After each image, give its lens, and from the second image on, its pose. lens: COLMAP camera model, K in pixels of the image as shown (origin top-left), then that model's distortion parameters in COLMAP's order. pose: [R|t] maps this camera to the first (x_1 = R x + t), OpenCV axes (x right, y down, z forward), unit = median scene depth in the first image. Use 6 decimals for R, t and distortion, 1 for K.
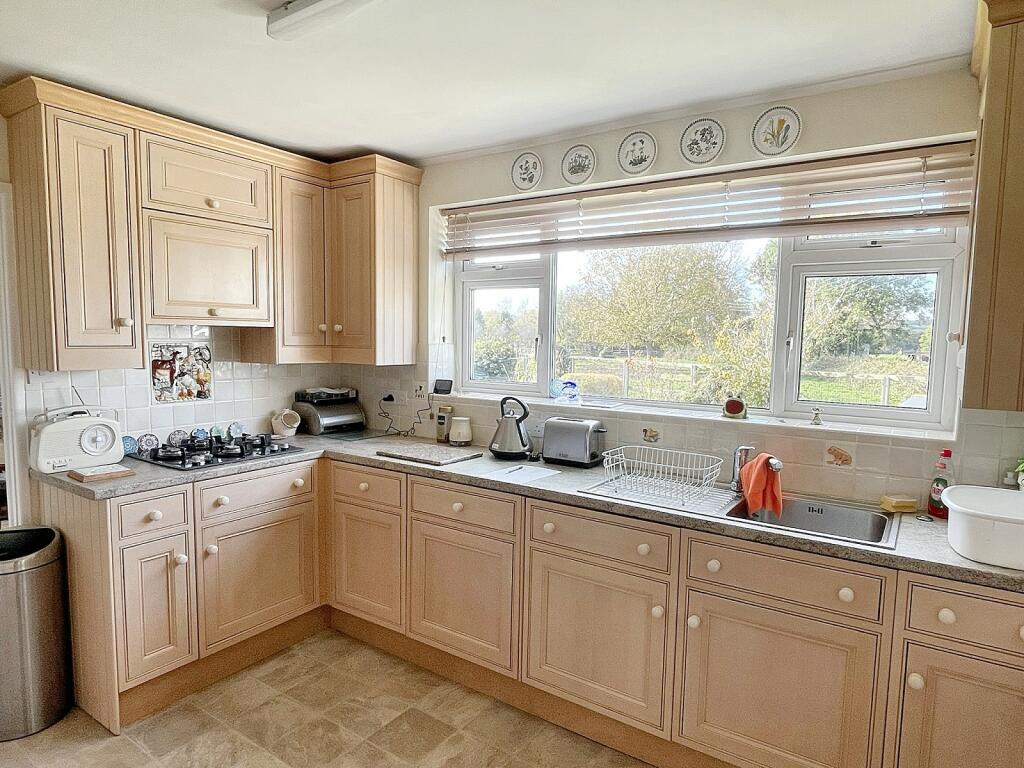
lens RADIAL K [[617.1, 0, 517.7], [0, 617.1, 387.9], [0, 0, 1]] dist [-0.001695, -0.005015]
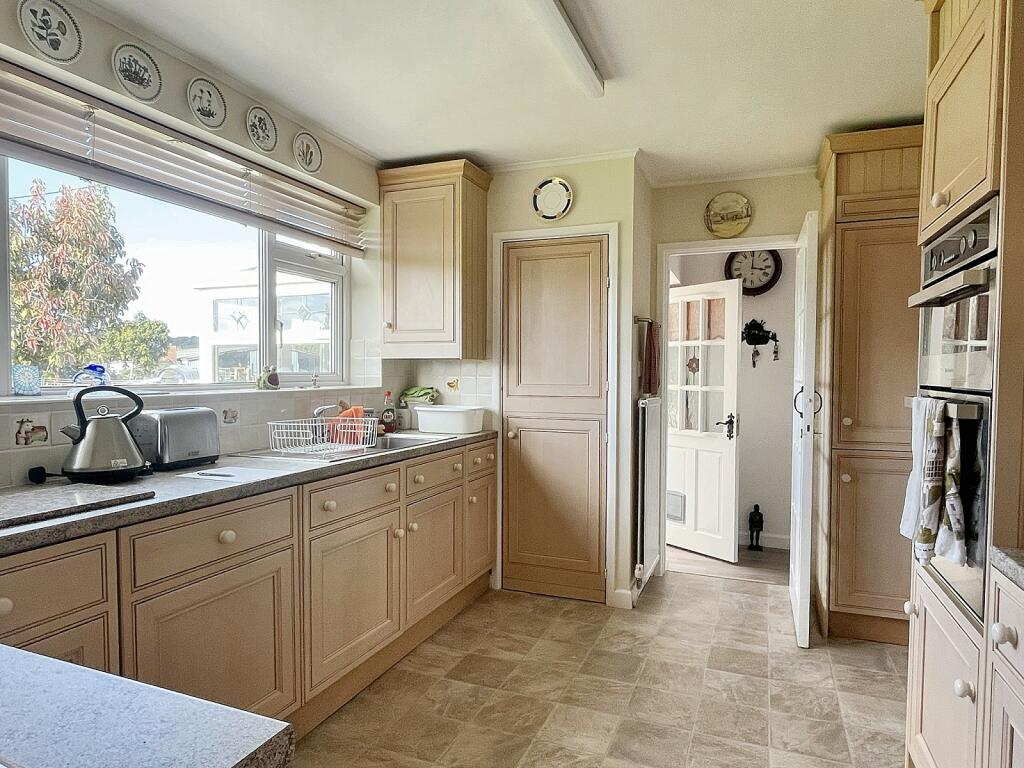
lens RADIAL K [[597.1, 0, 482.1], [0, 597.1, 387.3], [0, 0, 1]] dist [0.001589, -0.000428]
pose [[-0.154447, -0.041900, 0.987112, -0.674165], [0.082500, 0.995064, 0.055146, 0.014810], [-0.984551, 0.089954, -0.150228, 0.698229]]
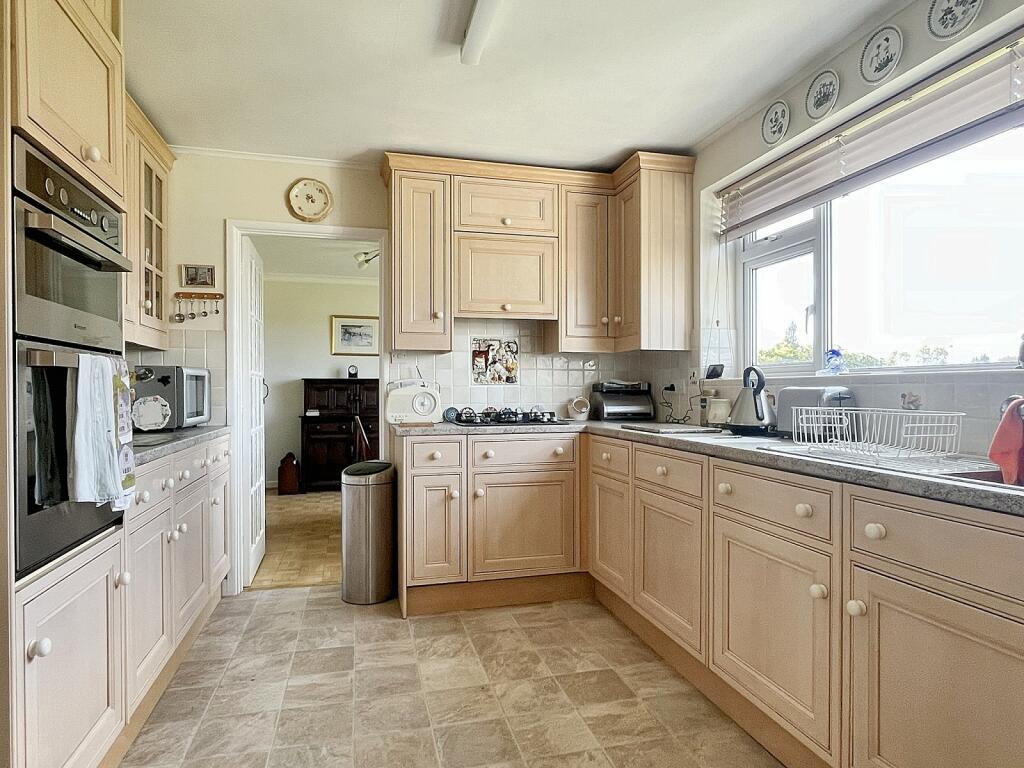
lens RADIAL K [[617.1, 0, 517.7], [0, 617.1, 387.9], [0, 0, 1]] dist [-0.001695, -0.005015]
pose [[0.750883, -0.021255, -0.660093, 0.325537], [-0.040725, 0.996090, -0.078400, 0.128520], [0.659178, 0.085751, 0.747082, 0.100288]]
